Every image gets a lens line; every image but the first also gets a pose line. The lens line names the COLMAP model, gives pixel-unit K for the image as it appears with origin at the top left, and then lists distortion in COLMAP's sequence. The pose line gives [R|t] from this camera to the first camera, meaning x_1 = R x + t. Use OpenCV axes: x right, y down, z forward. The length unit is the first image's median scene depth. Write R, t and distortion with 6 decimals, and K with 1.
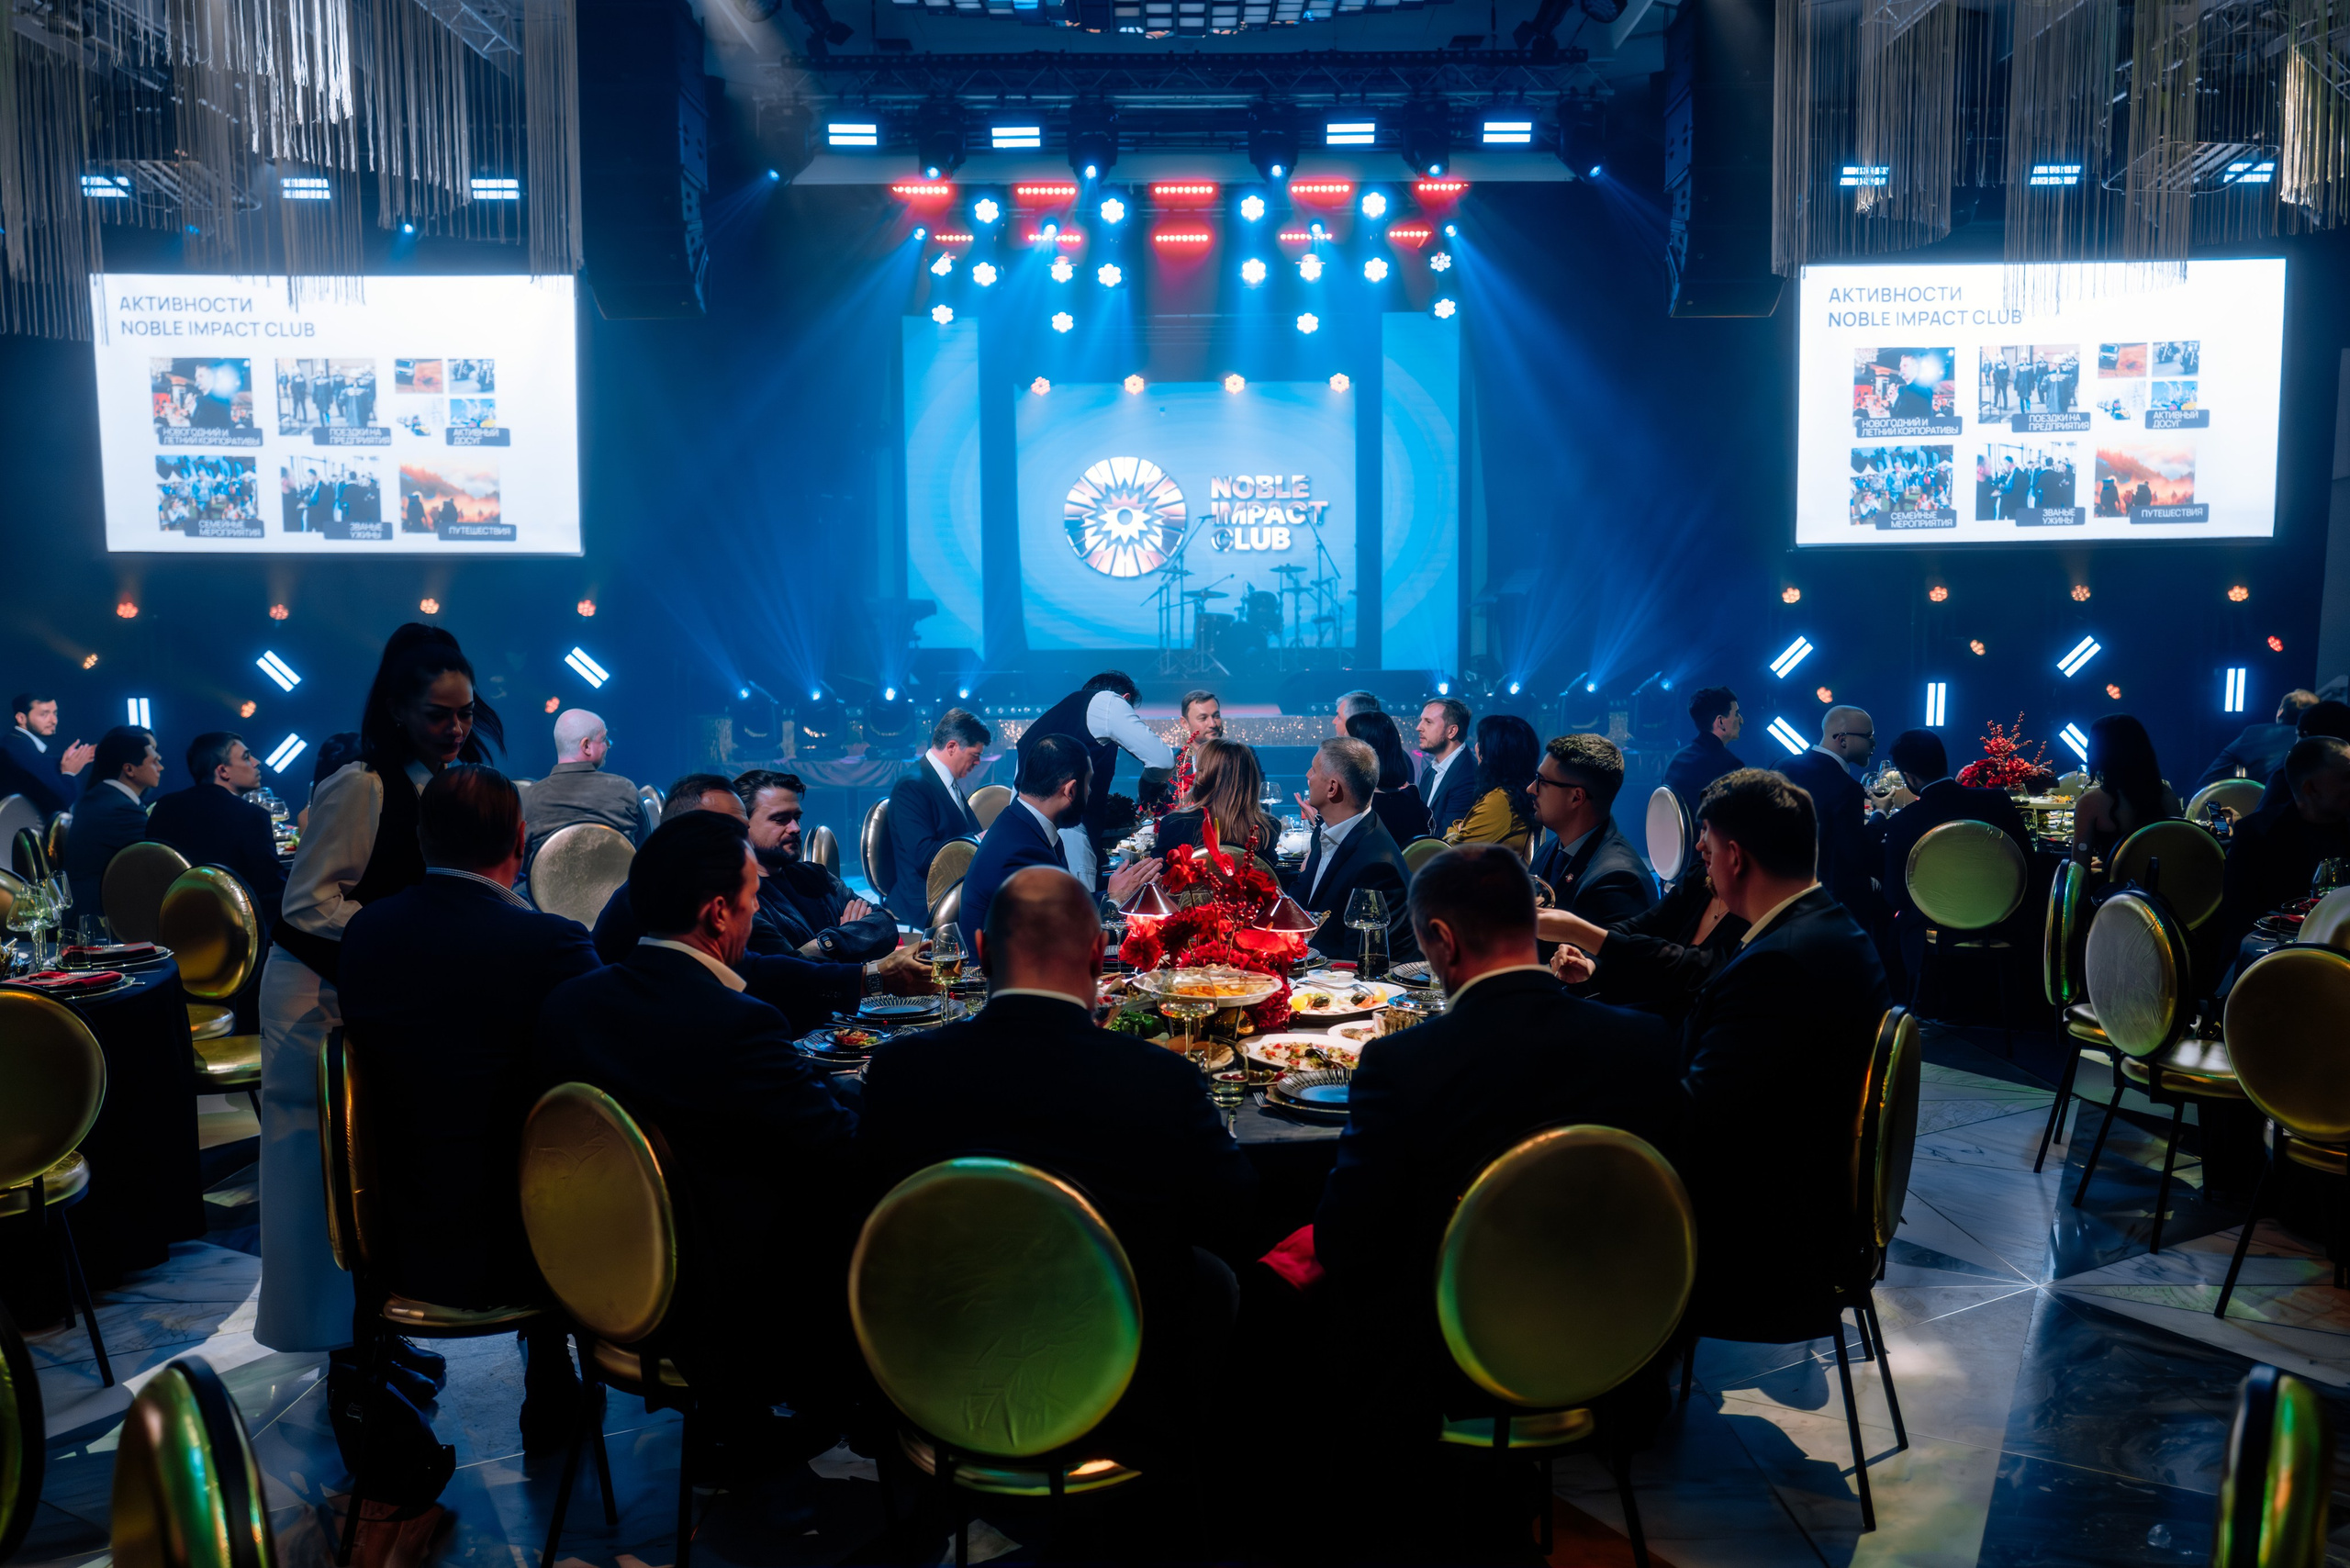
lens RADIAL K [[1787.6, 0, 1205.1], [0, 1787.6, 822.1], [0, 0, 1]] dist [-0.064555, 0.067484]
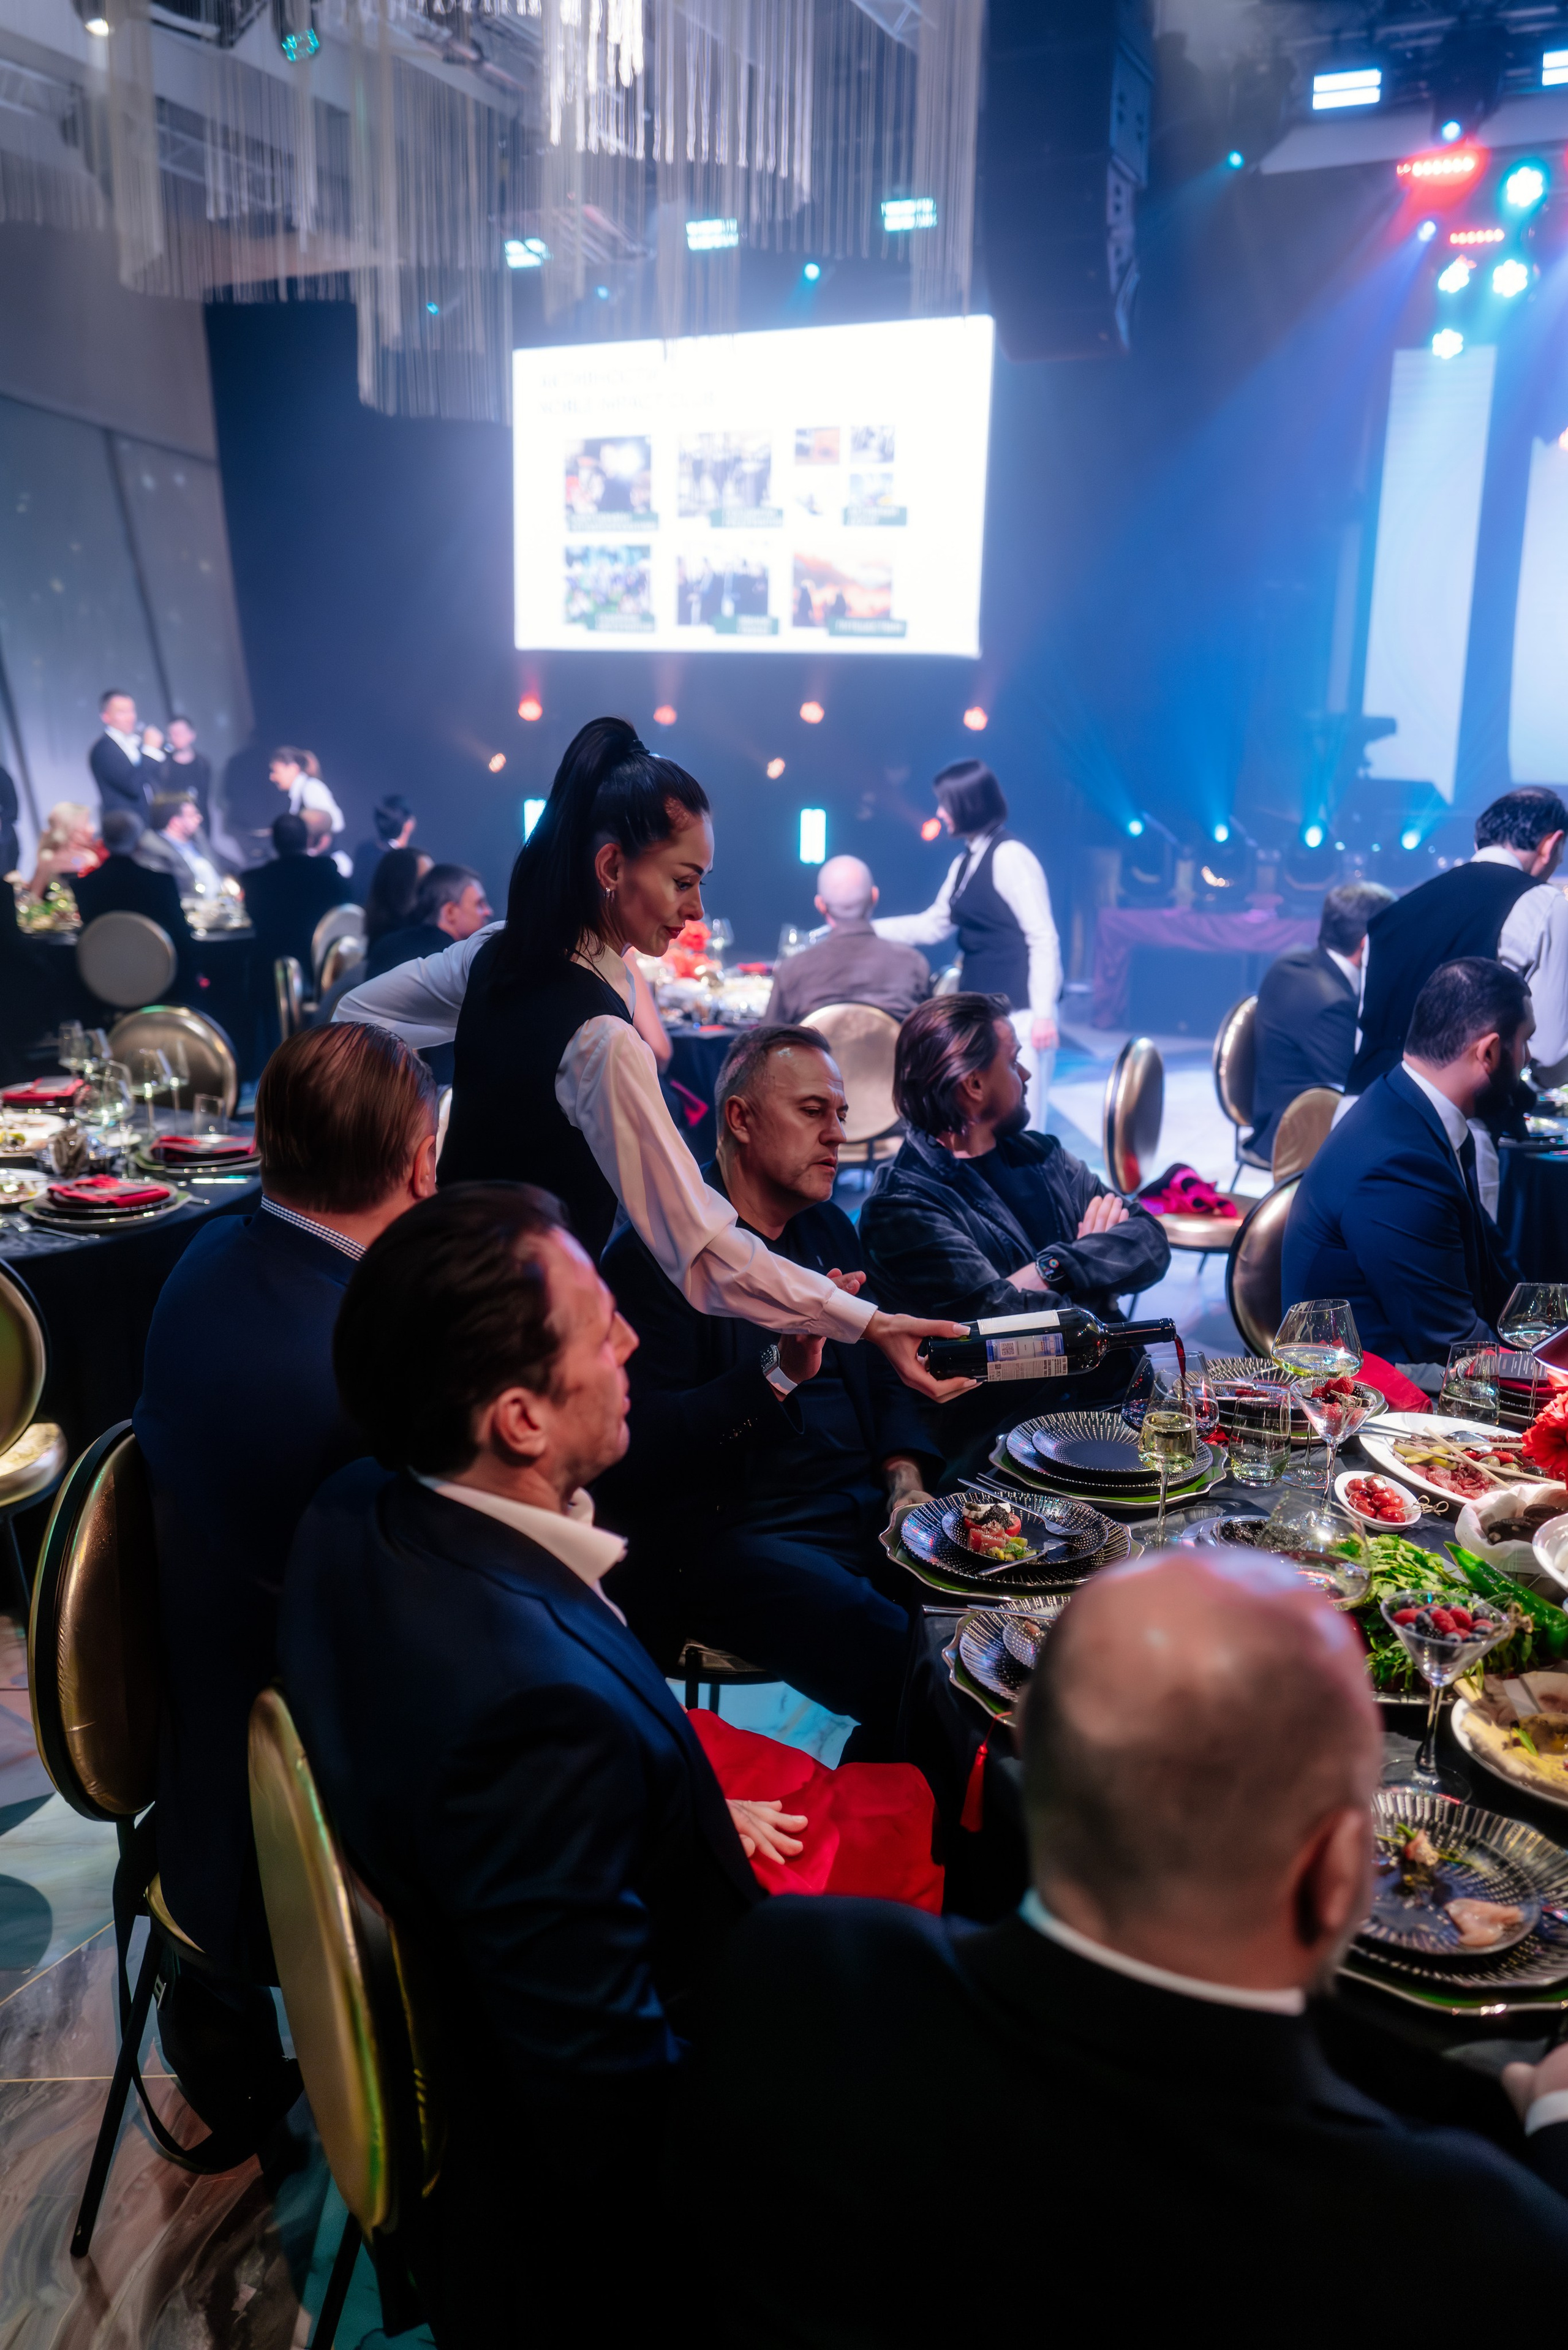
lens RADIAL K [[1787.6, 0, 797.4], [0, 1787.6, 1221.5], [0, 0, 1]] dist [-0.064555, 0.067484]
pose [[0.885218, 0.145996, -0.441673, -0.002112], [-0.073992, 0.981576, 0.176164, -0.025619], [0.459254, -0.123263, 0.879711, 0.163453]]
